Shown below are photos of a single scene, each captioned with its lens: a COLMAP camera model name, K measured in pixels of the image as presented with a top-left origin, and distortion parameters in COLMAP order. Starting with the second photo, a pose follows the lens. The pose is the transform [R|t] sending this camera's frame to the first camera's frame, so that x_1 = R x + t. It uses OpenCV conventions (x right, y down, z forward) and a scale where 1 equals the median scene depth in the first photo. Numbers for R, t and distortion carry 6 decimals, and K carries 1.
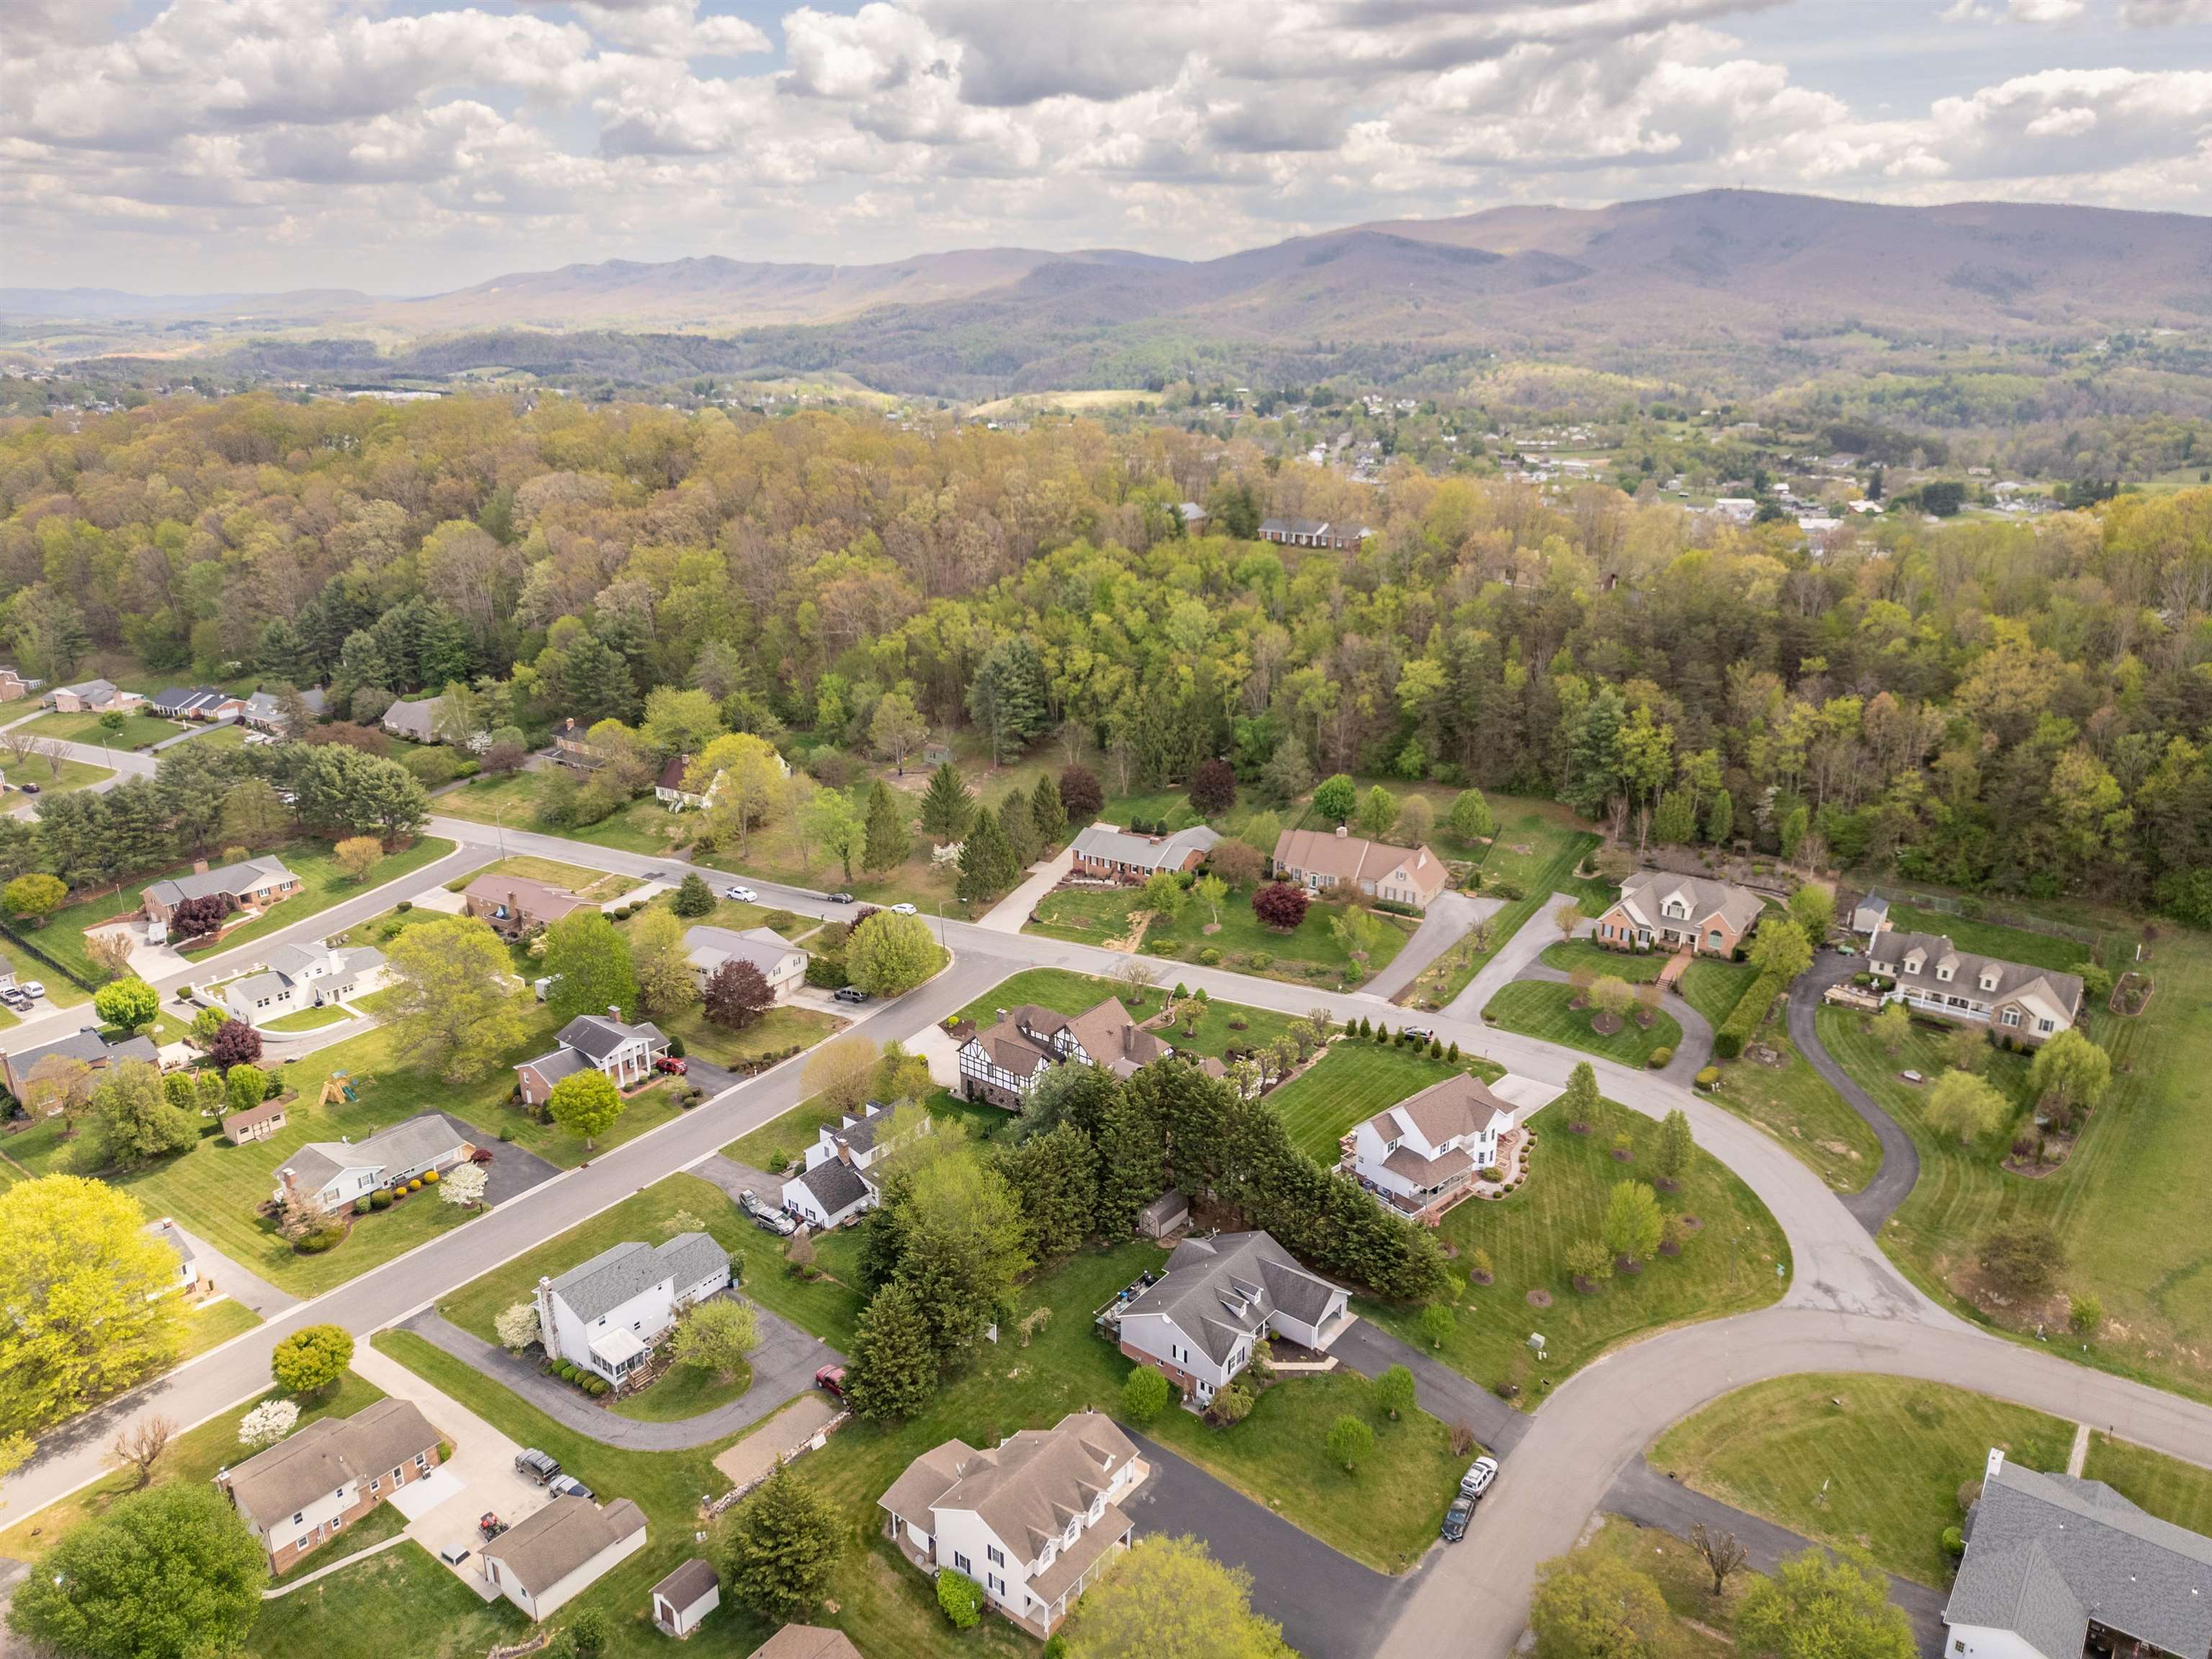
lens RADIAL K [[1561.4, 0, 1106.0], [0, 1561.4, 829.5], [0, 0, 1]] dist [0.055839, -0.059141]
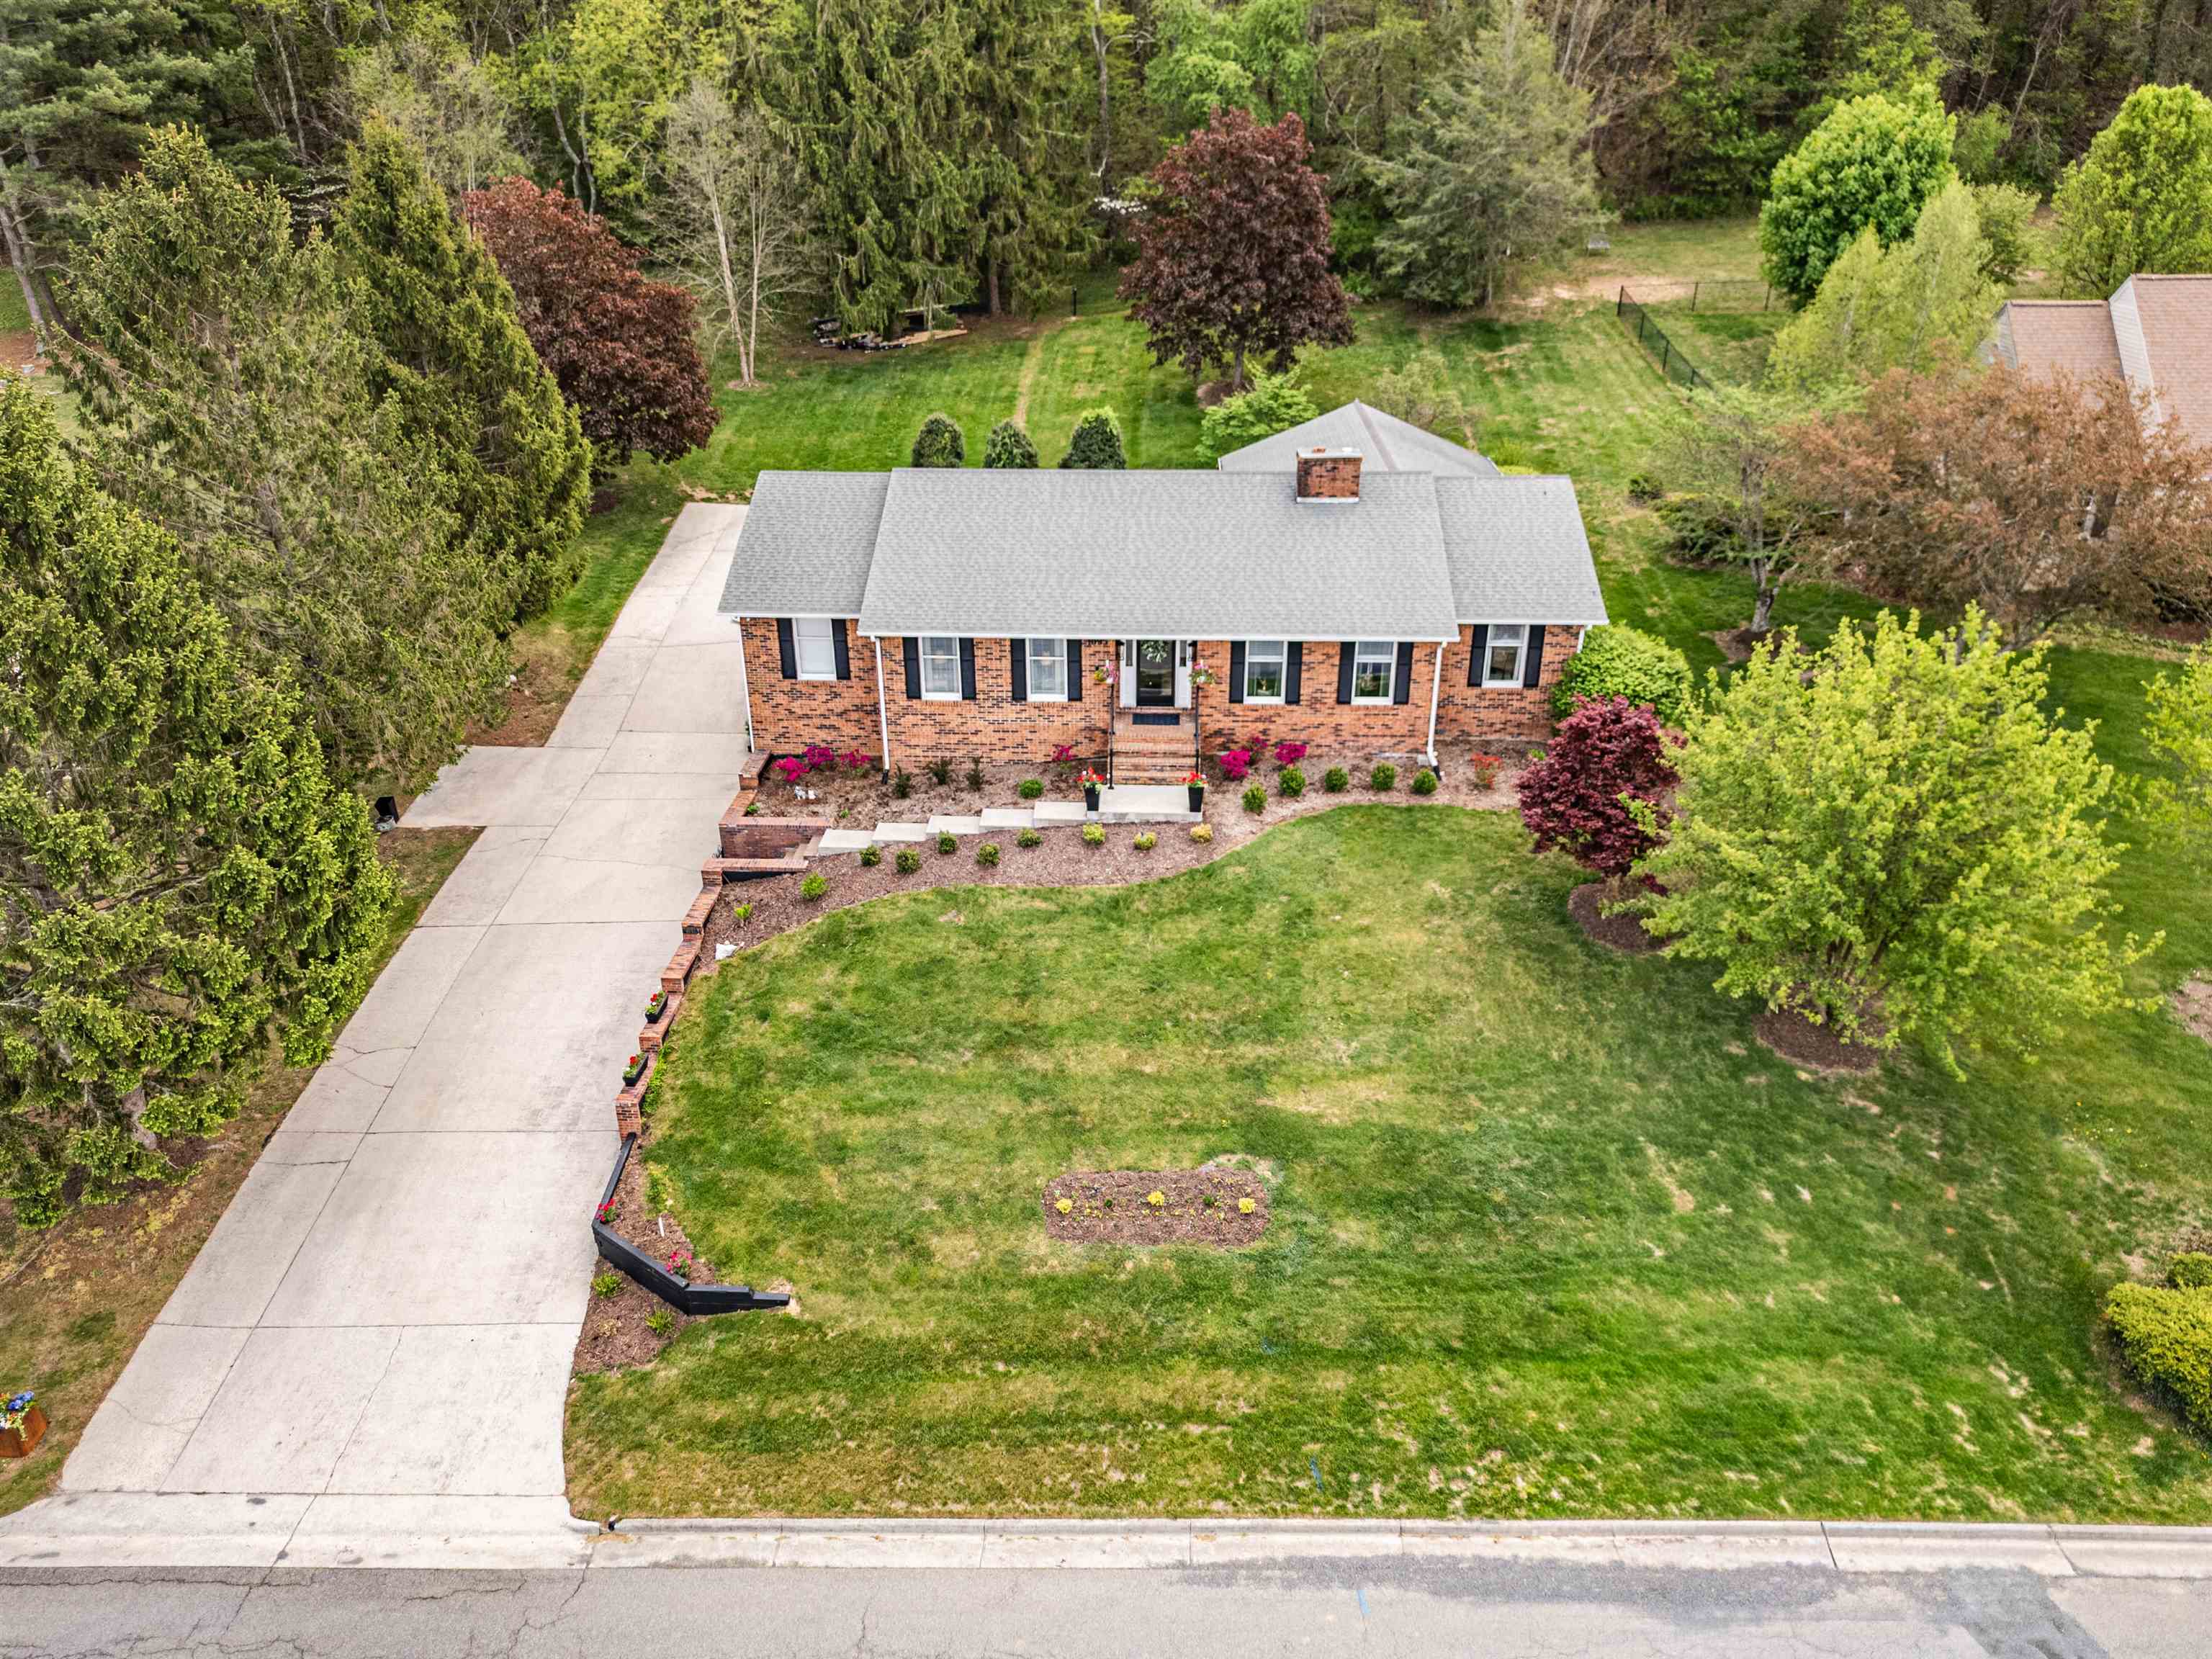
lens RADIAL K [[1578.6, 0, 1109.8], [0, 1578.6, 824.9], [0, 0, 1]] dist [0.048439, -0.024219]
pose [[0.880328, -0.201501, 0.429441, -0.053968], [0.152299, 0.977428, 0.146422, 0.013905], [-0.449251, -0.063496, 0.891146, 0.797805]]
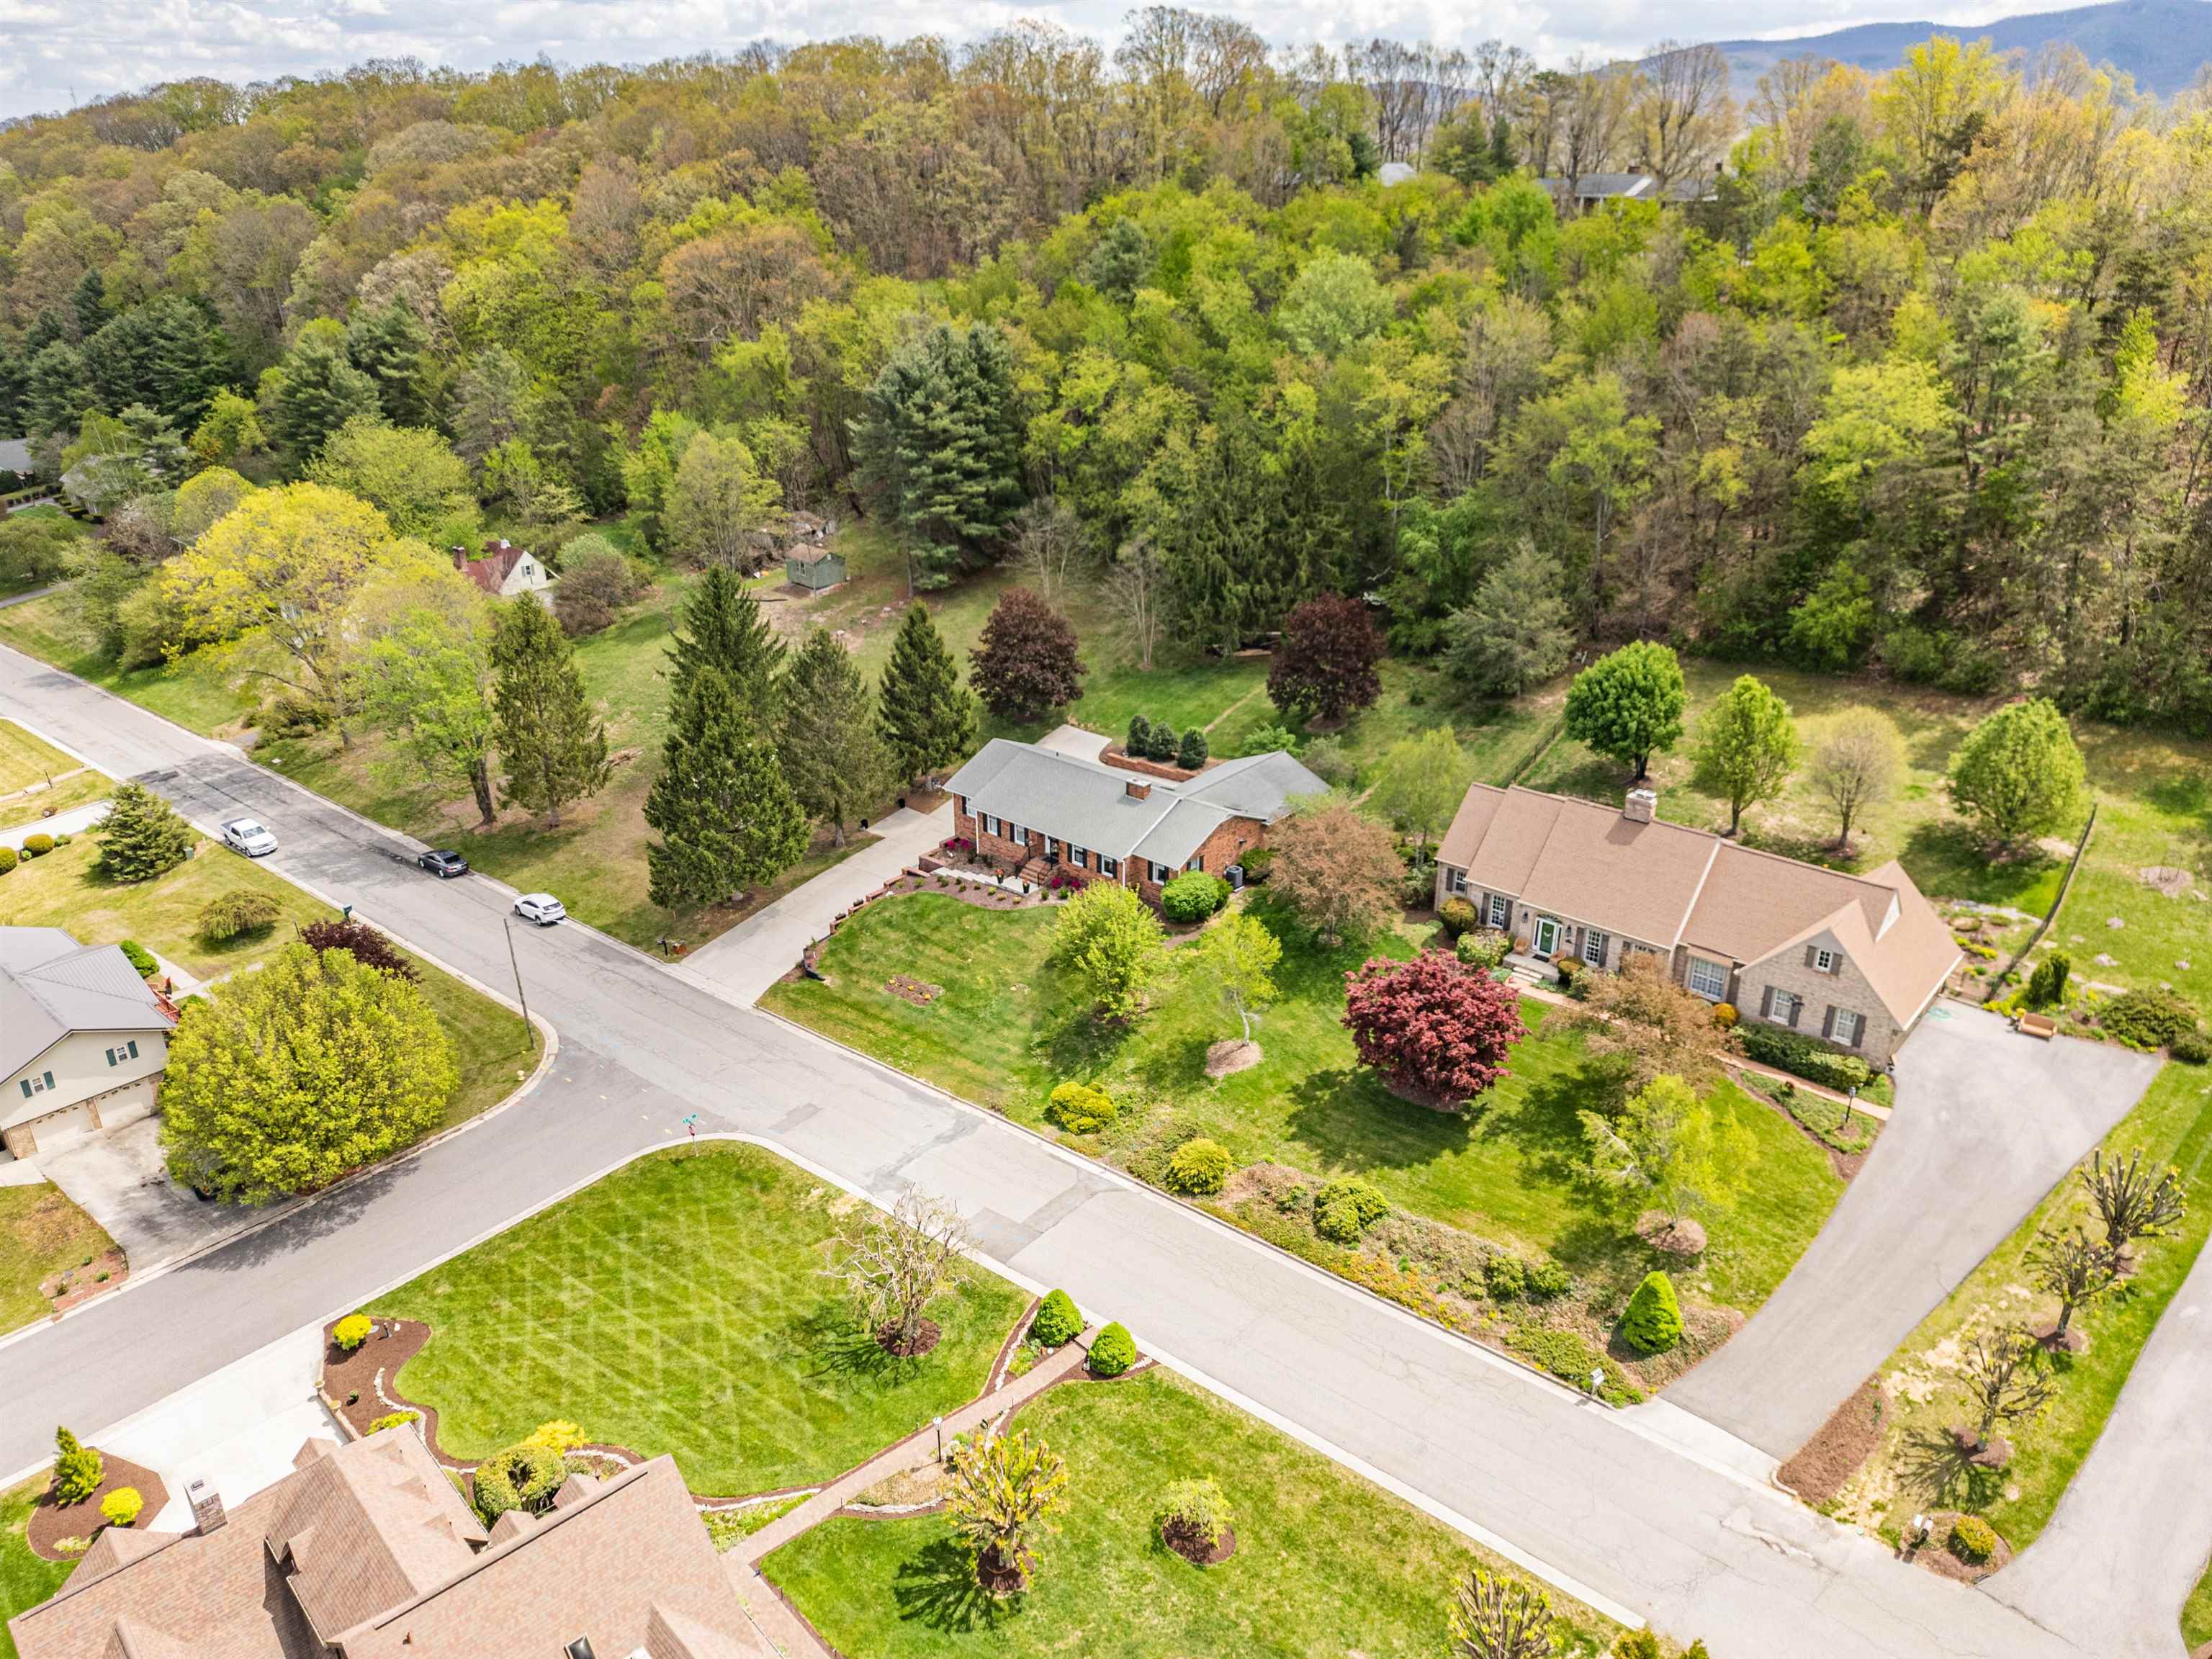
lens RADIAL K [[1577.9, 0, 1106.0], [0, 1577.9, 829.5], [0, 0, 1]] dist [0.081680, -0.091641]
pose [[0.985337, 0.071311, -0.155002, 0.078192], [-0.058546, 0.994624, 0.085419, -0.014094], [0.160260, -0.075091, 0.984214, 0.555995]]
